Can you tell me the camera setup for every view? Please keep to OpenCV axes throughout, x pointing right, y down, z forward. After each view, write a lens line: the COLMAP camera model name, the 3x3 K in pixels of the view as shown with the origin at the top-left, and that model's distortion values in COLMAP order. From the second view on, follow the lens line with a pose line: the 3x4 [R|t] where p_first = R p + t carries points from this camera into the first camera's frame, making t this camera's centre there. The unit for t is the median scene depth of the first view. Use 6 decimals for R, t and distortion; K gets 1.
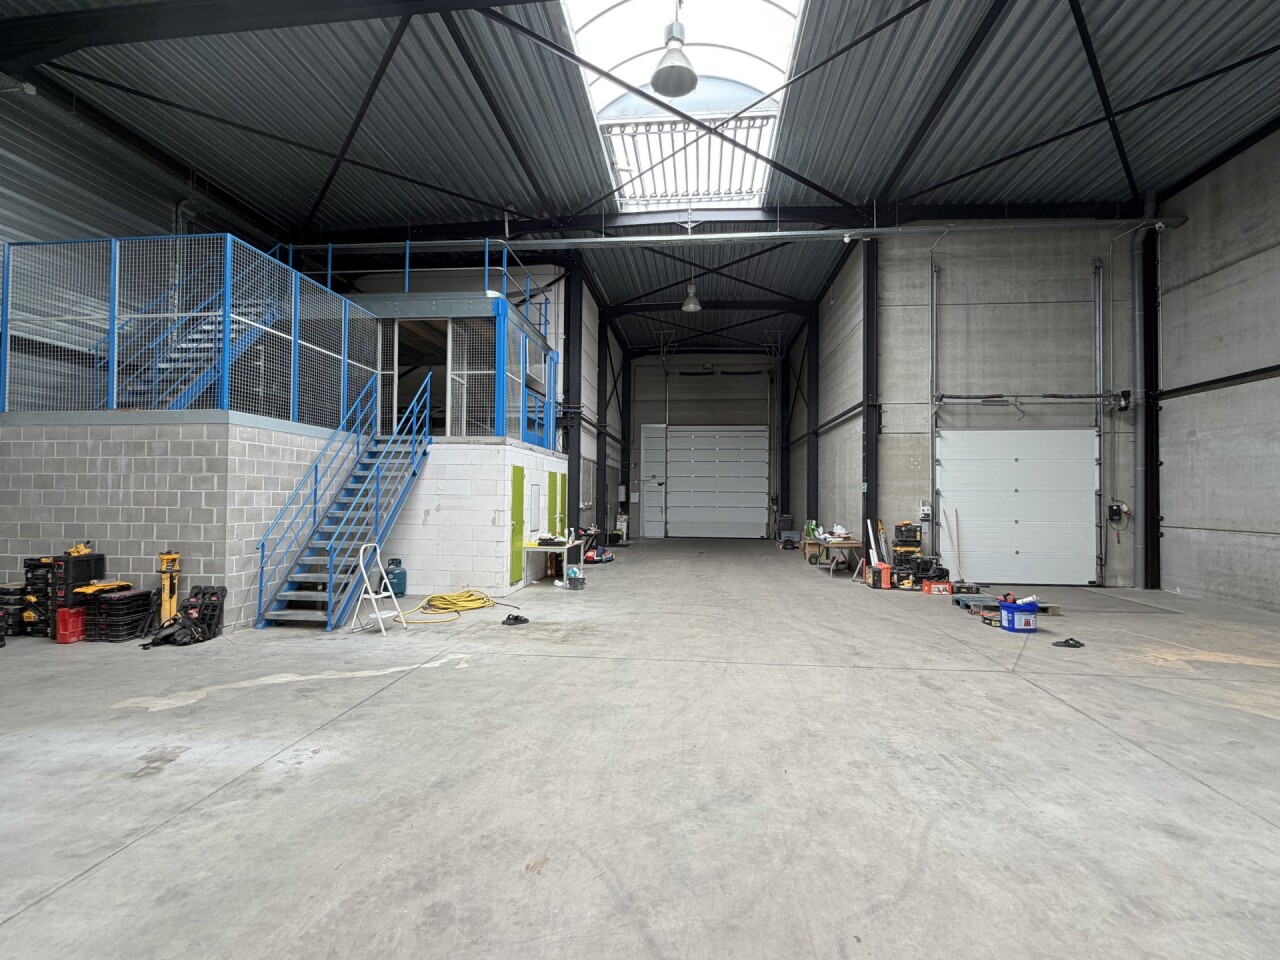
lens RADIAL K [[602.0, 0, 640.0], [0, 602.0, 480.0], [0, 0, 1]] dist [0.000357, -0.000213]
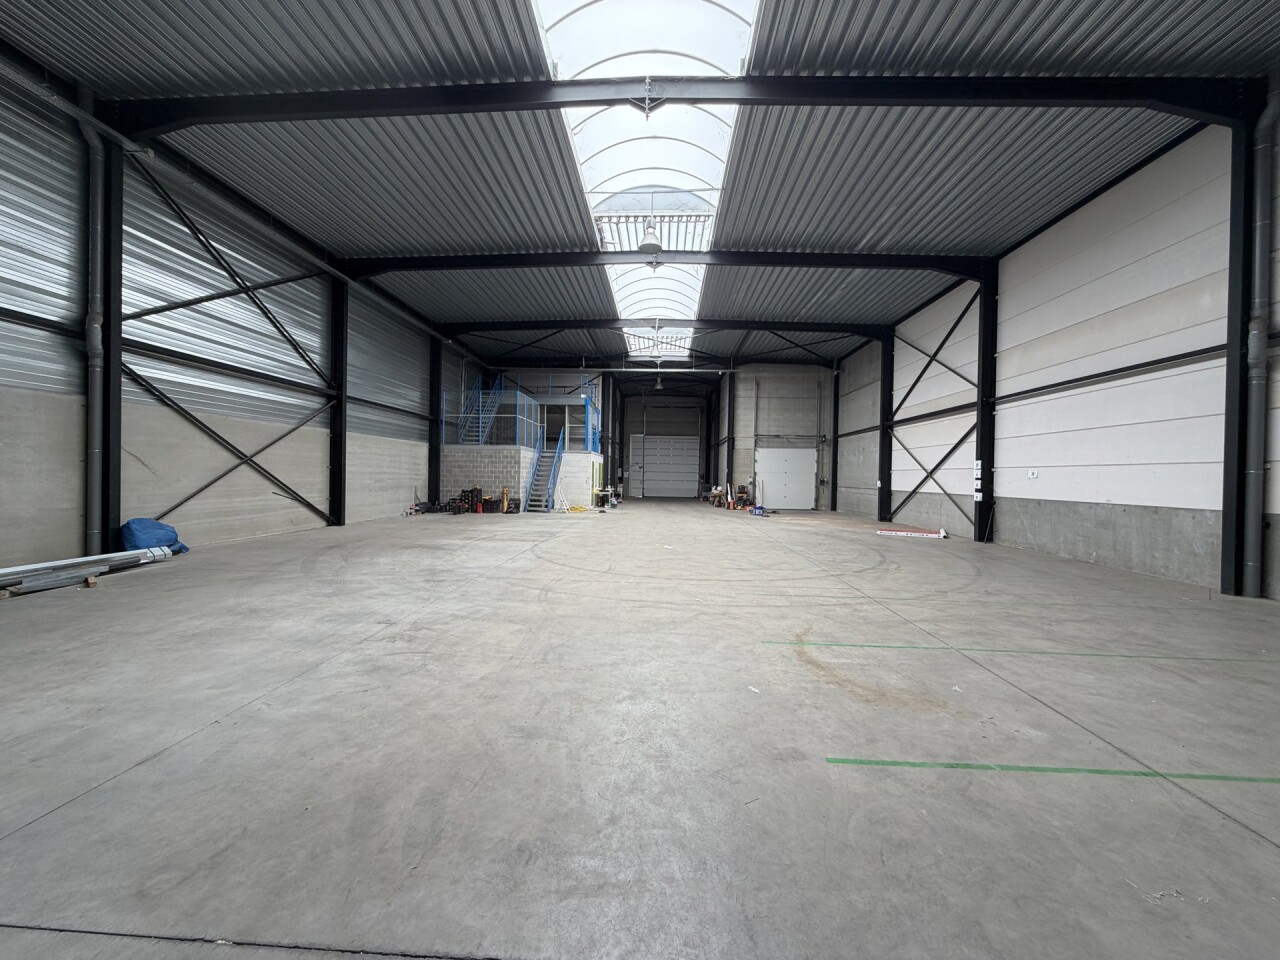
lens RADIAL K [[512.0, 0, 640.0], [0, 512.0, 480.0], [0, 0, 1]] dist [0.000867, 0.000031]
pose [[0.998067, 0.009133, 0.061475, -0.118764], [-0.011308, 0.999319, 0.035132, -0.019567], [-0.061112, -0.035759, 0.997490, -1.100652]]
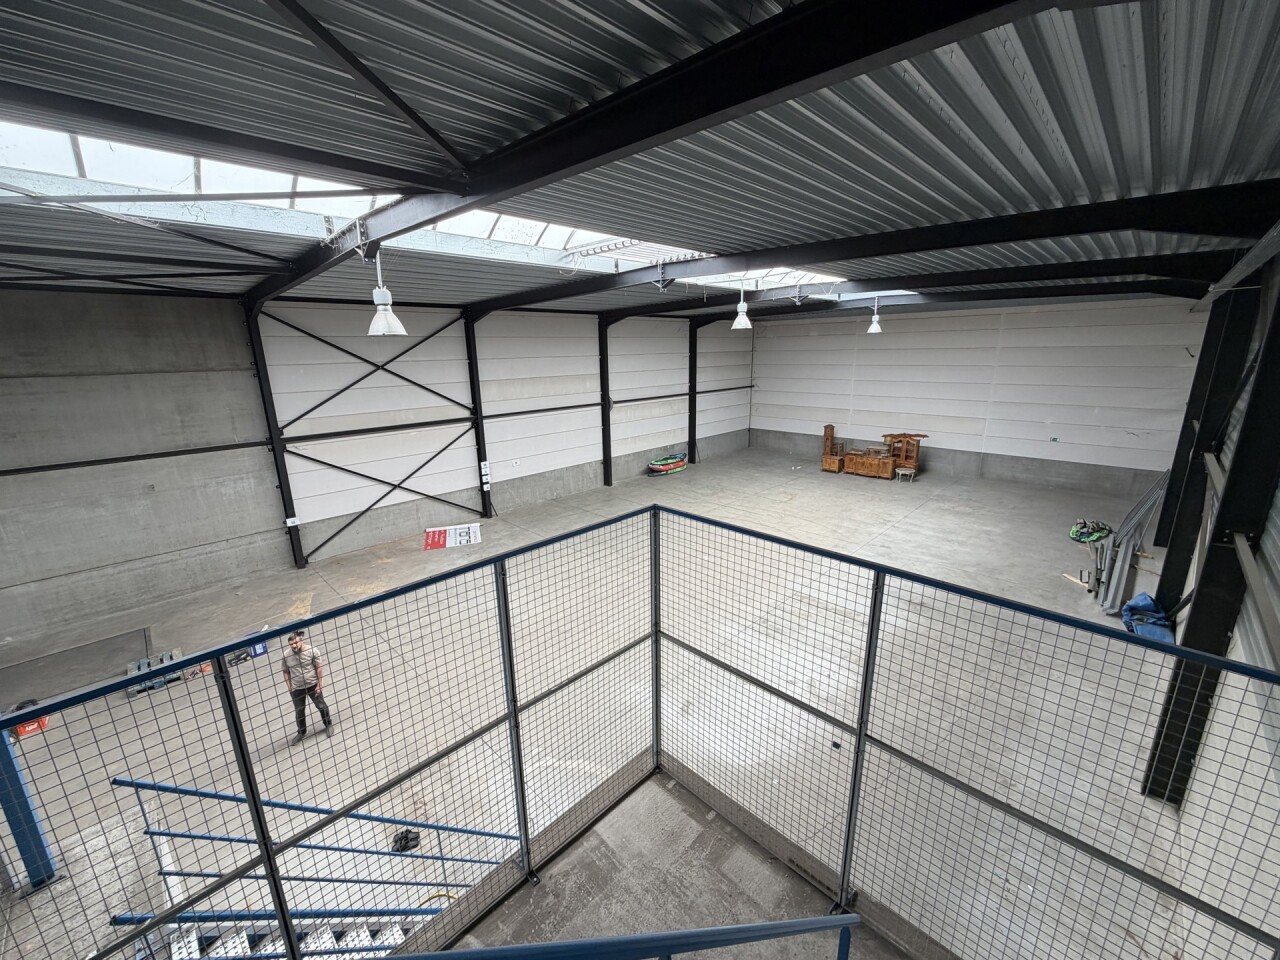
lens RADIAL K [[512.0, 0, 640.0], [0, 512.0, 480.0], [0, 0, 1]] dist [0.000867, 0.000031]
pose [[-0.784206, -0.145069, 0.603304, -0.593964], [-0.003082, 0.973185, 0.230004, -0.327036], [-0.620493, 0.178511, -0.763624, 0.852063]]
